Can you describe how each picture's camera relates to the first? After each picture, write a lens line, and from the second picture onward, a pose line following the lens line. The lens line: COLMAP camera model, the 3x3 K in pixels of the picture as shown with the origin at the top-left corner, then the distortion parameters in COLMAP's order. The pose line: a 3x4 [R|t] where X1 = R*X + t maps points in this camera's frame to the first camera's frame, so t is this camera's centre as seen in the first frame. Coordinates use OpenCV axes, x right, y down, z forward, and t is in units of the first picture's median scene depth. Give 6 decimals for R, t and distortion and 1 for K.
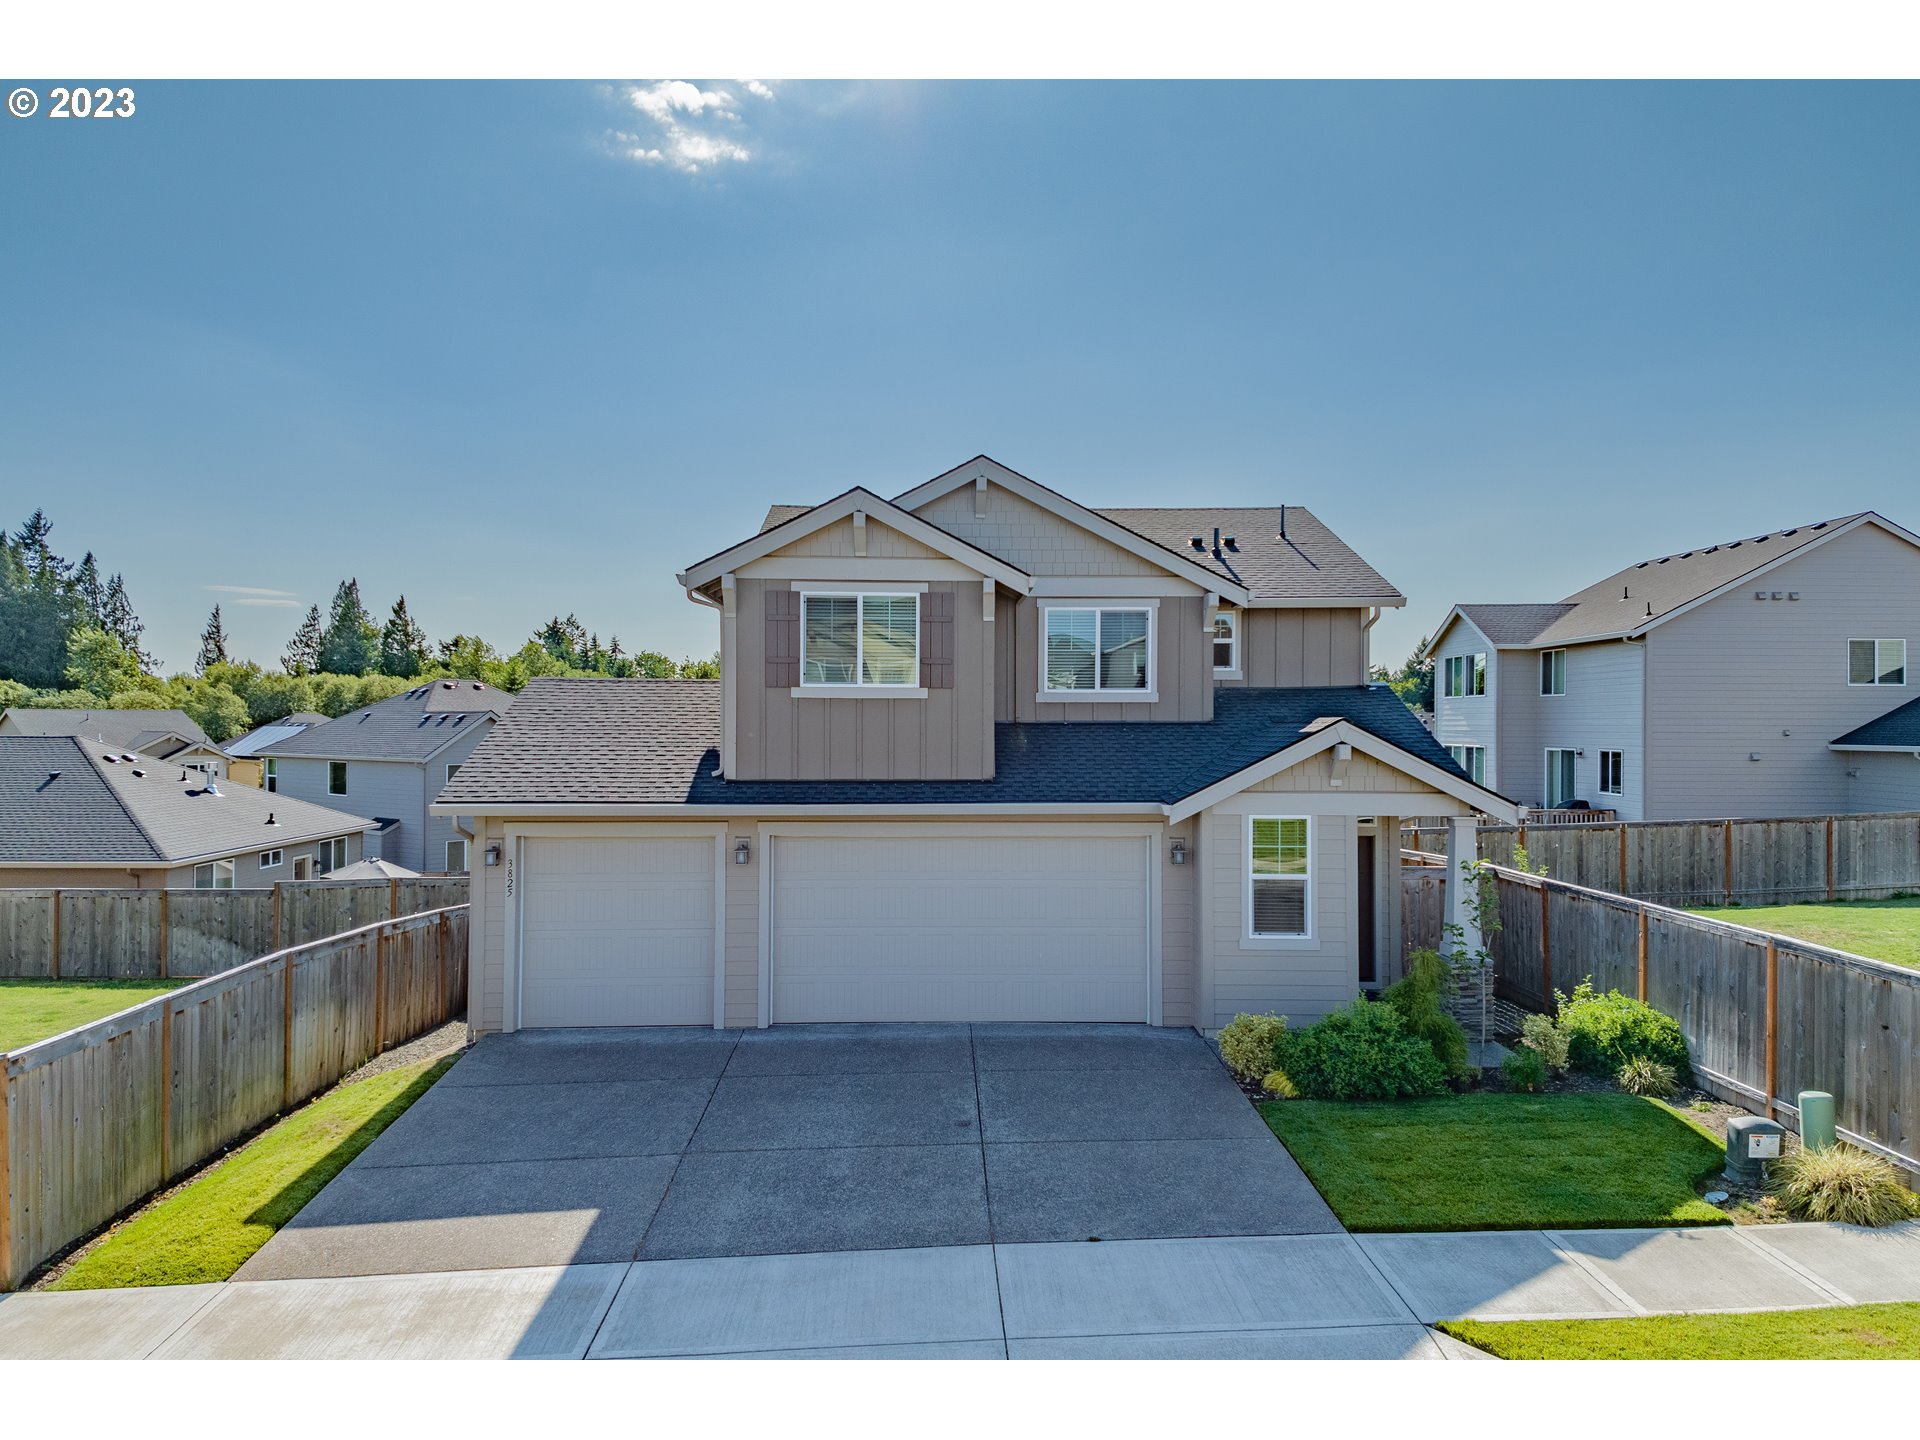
lens RADIAL K [[1301.0, 0, 968.1], [0, 1301.0, 718.8], [0, 0, 1]] dist [0.141094, -0.167208]
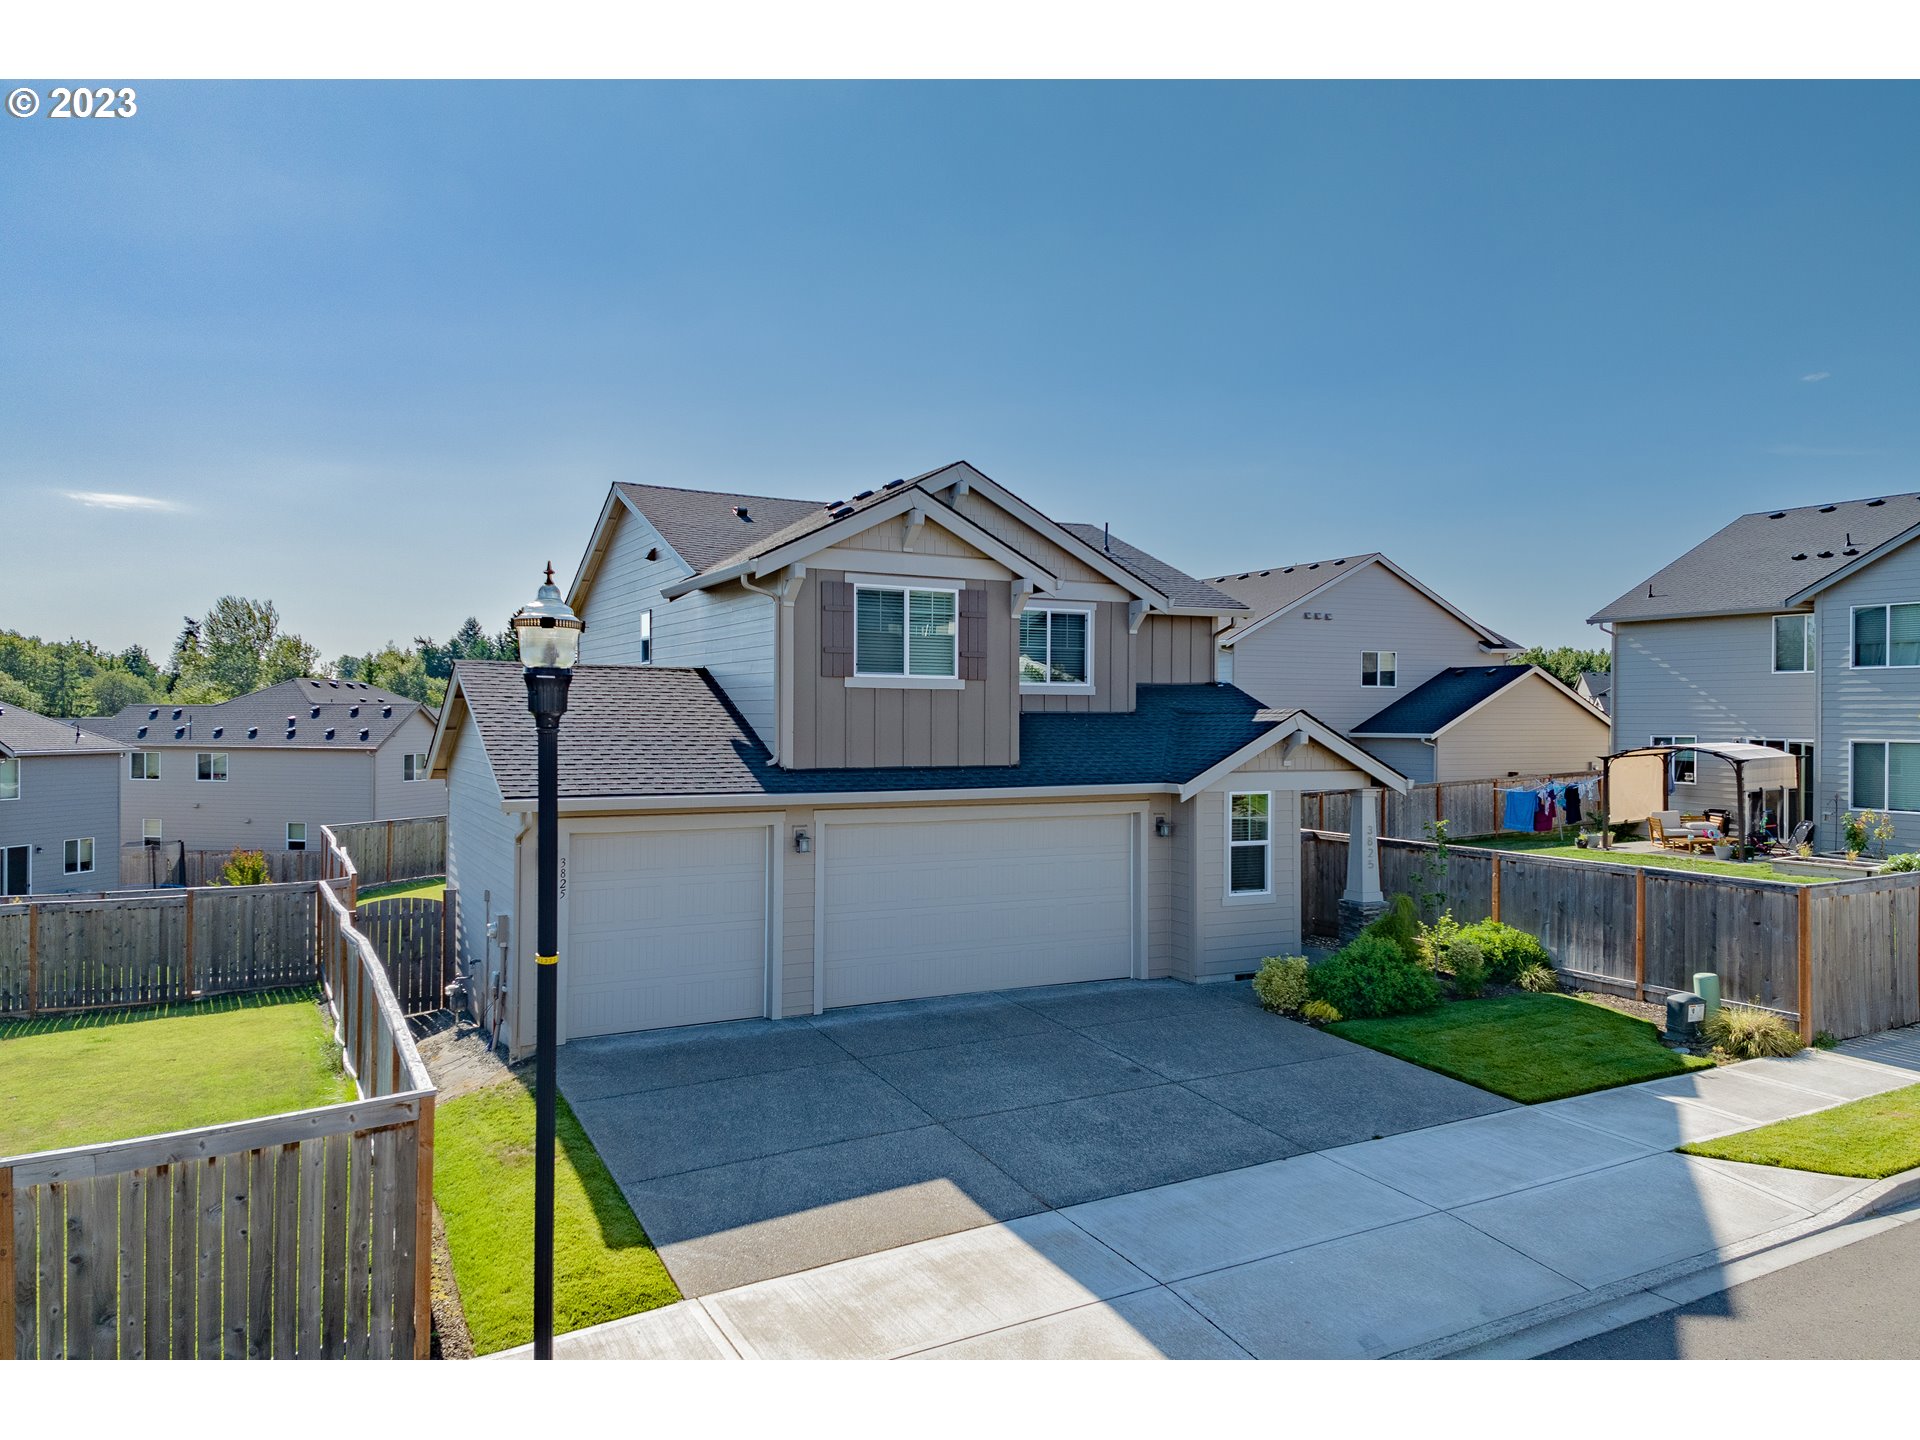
lens RADIAL K [[1301.0, 0, 968.1], [0, 1301.0, 718.8], [0, 0, 1]] dist [0.141094, -0.167208]
pose [[0.901077, 0.001375, 0.433657, -0.511081], [-0.003392, 0.999987, 0.003878, 0.004314], [-0.433646, -0.004965, 0.901070, 0.045537]]
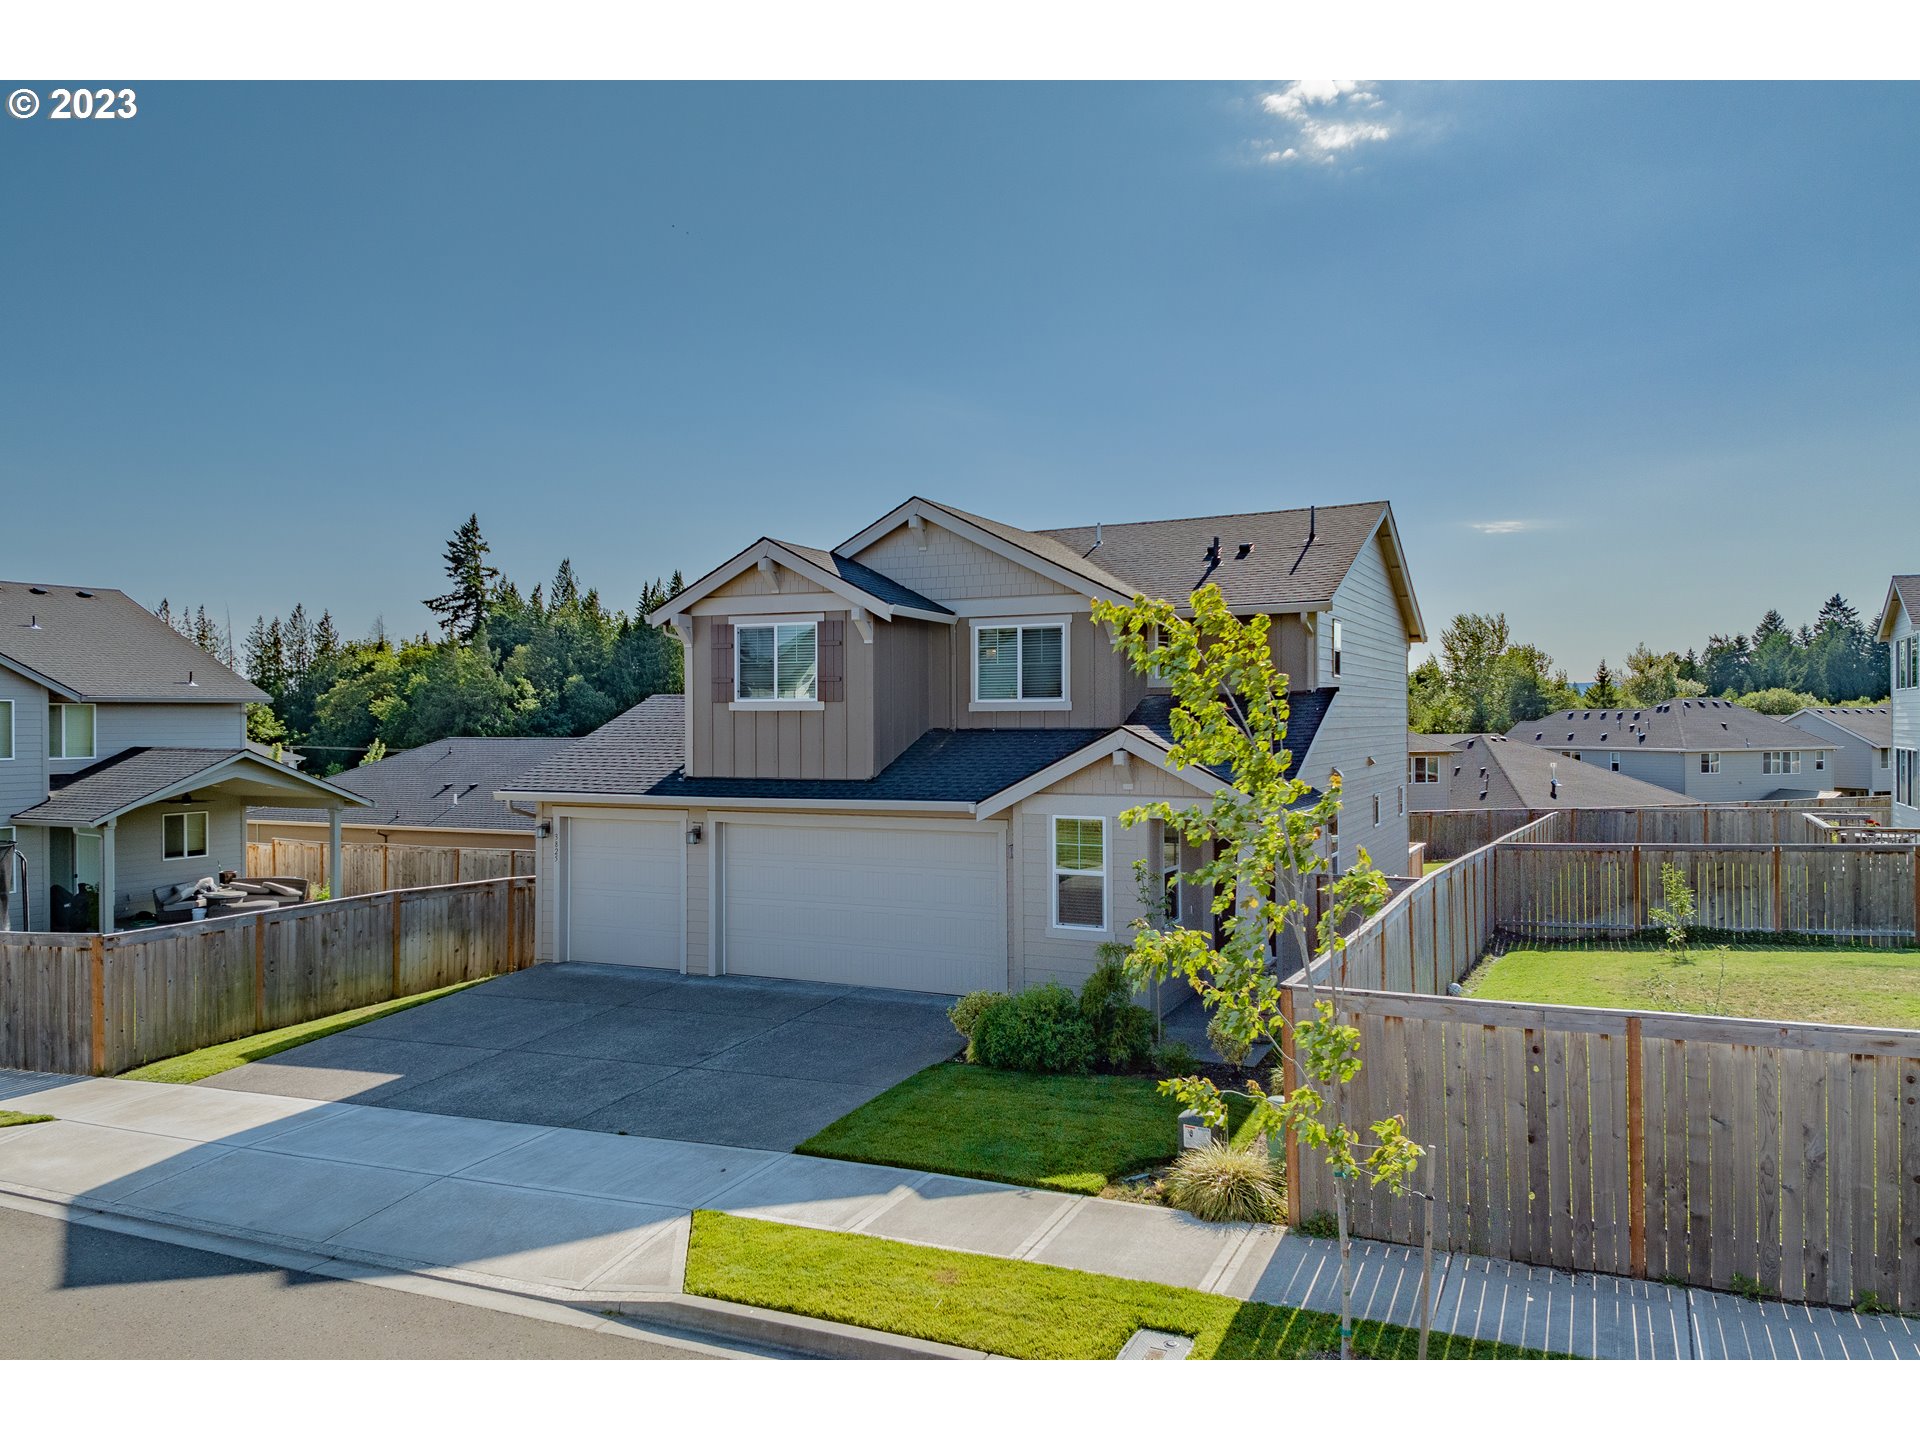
lens RADIAL K [[1301.0, 0, 968.1], [0, 1301.0, 718.8], [0, 0, 1]] dist [0.141094, -0.167208]
pose [[0.890627, -0.007071, -0.454680, 0.655100], [0.007083, 0.999974, -0.001677, -0.005196], [0.454680, -0.001727, 0.890653, -0.000375]]
